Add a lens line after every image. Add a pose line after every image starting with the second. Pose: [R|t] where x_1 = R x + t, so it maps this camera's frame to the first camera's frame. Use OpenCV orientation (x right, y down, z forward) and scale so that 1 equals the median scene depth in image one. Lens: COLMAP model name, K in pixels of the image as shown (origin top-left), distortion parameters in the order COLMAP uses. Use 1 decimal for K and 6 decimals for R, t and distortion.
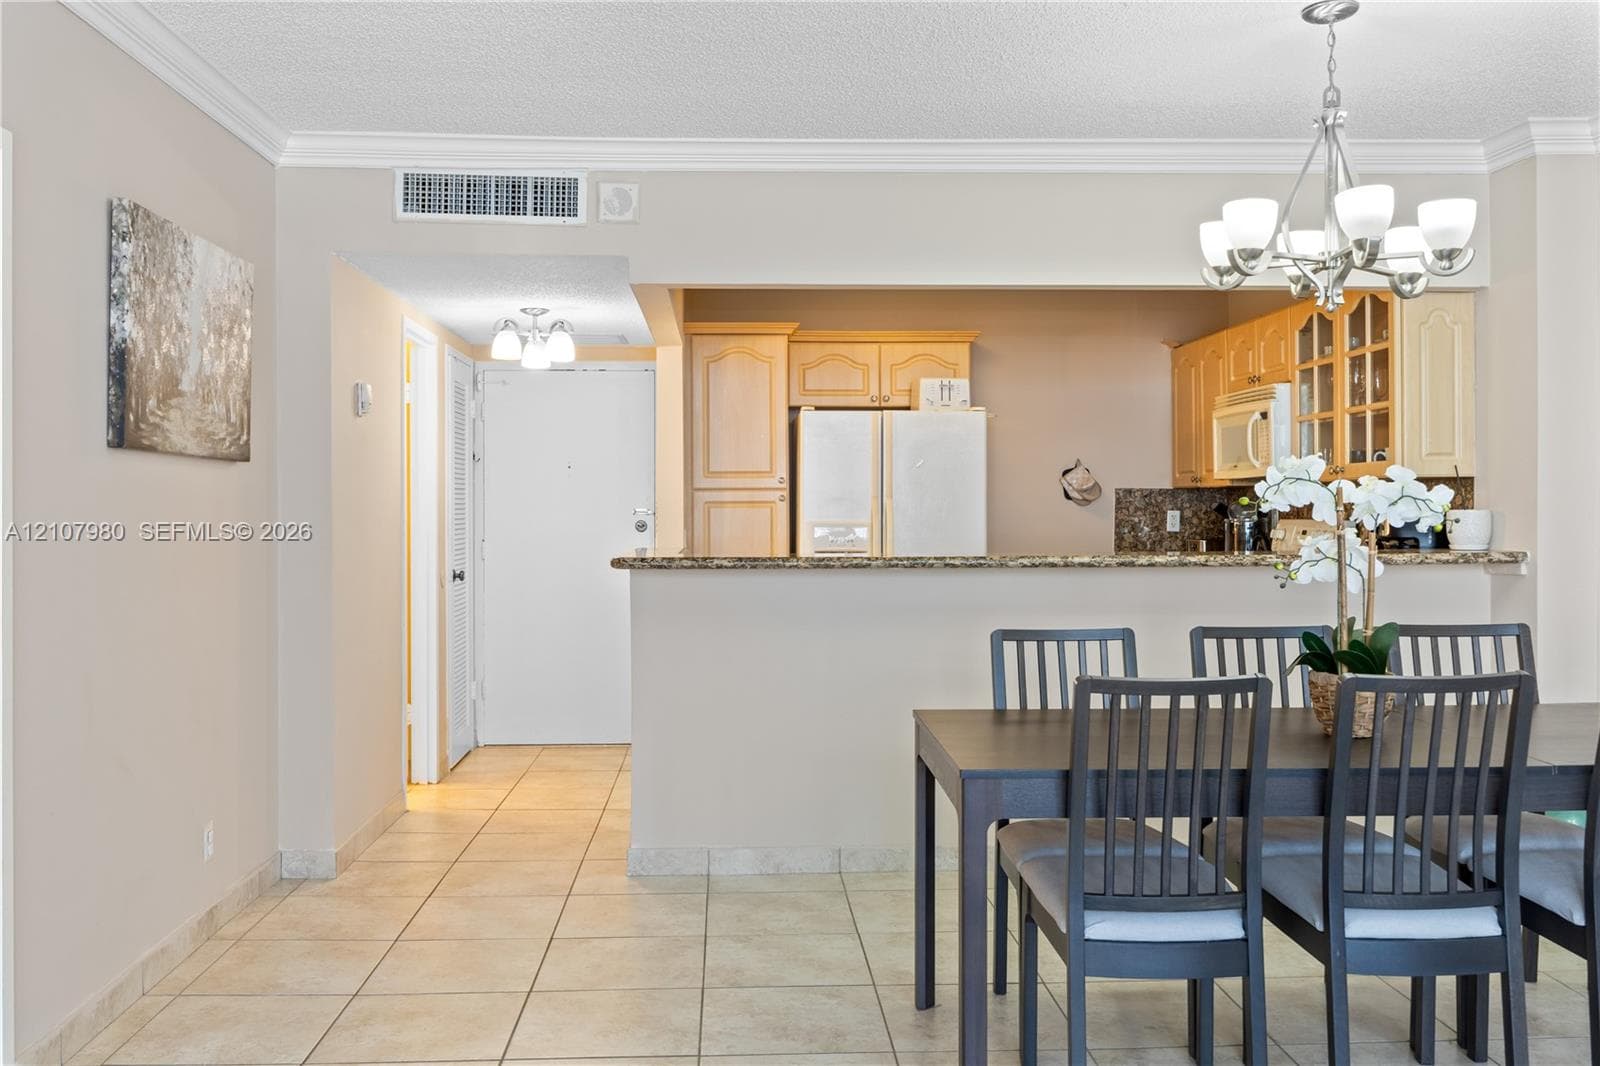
lens RADIAL K [[1413.7, 0, 789.8], [0, 1413.7, 511.4], [0, 0, 1]] dist [-0.005194, 0.001724]
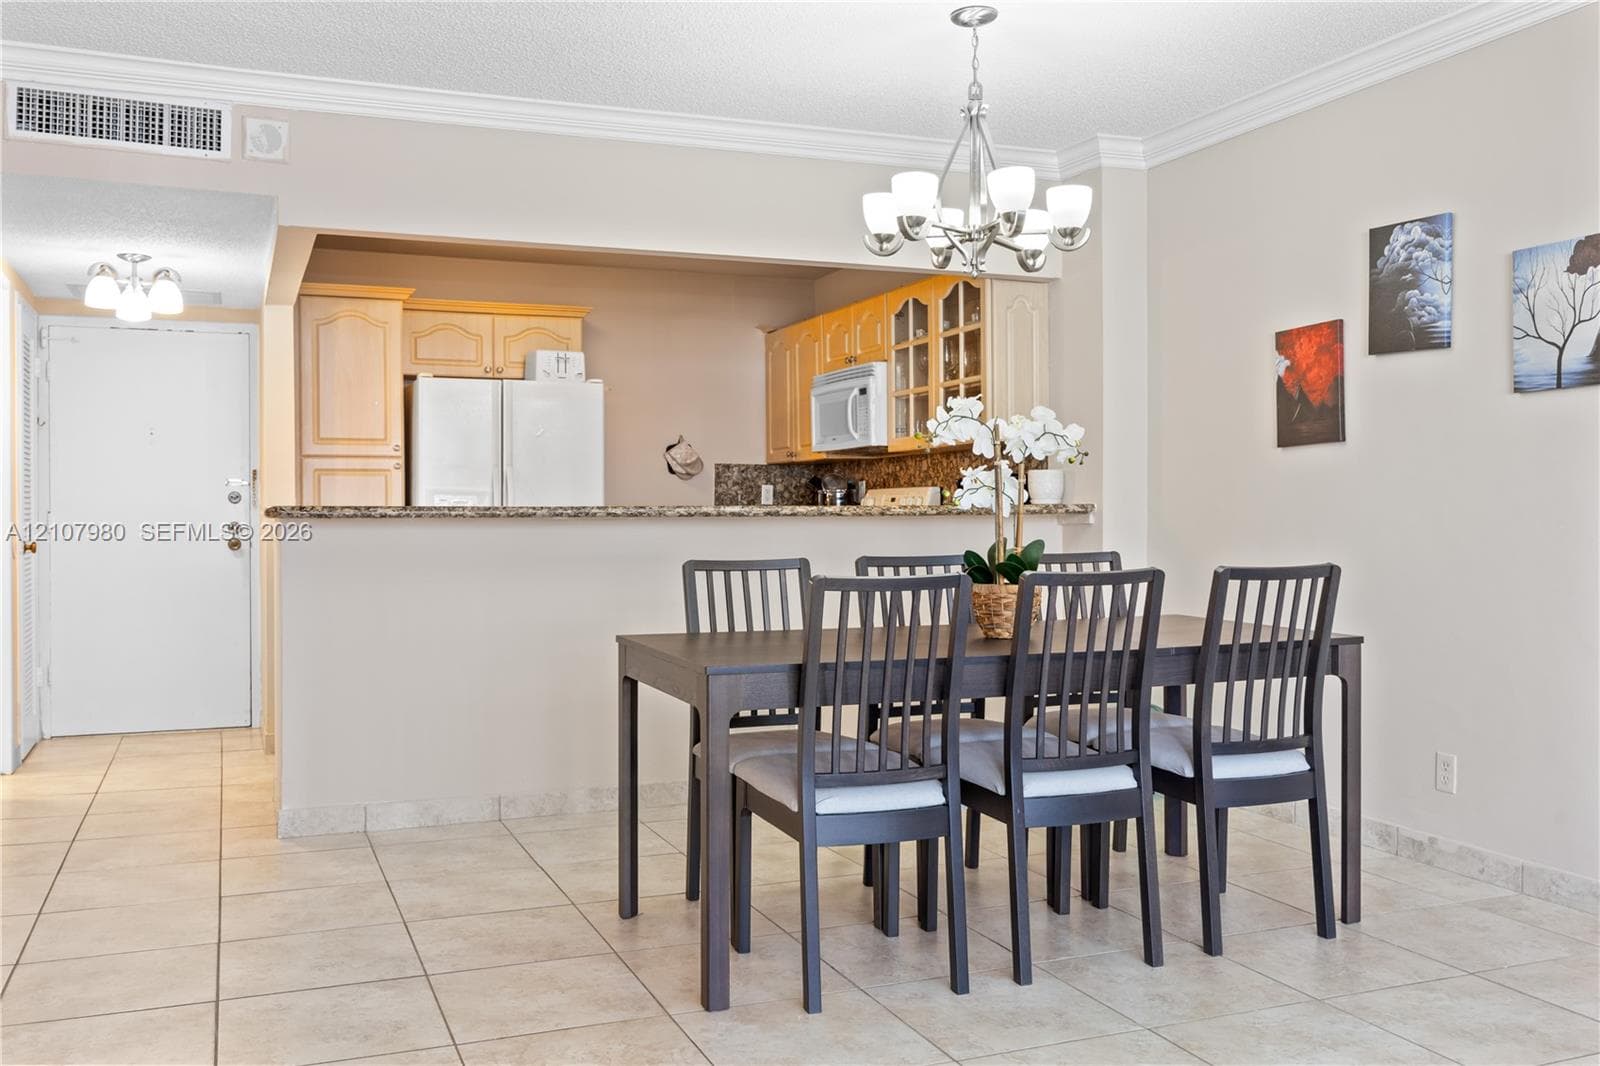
lens RADIAL K [[1411.6, 0, 795.0], [0, 1411.6, 524.9], [0, 0, 1]] dist [-0.004307, -0.006520]
pose [[0.943542, -0.002859, 0.331241, -0.100455], [0.001588, 0.999990, 0.004106, 0.040221], [-0.331249, -0.003348, 0.943537, -0.025606]]
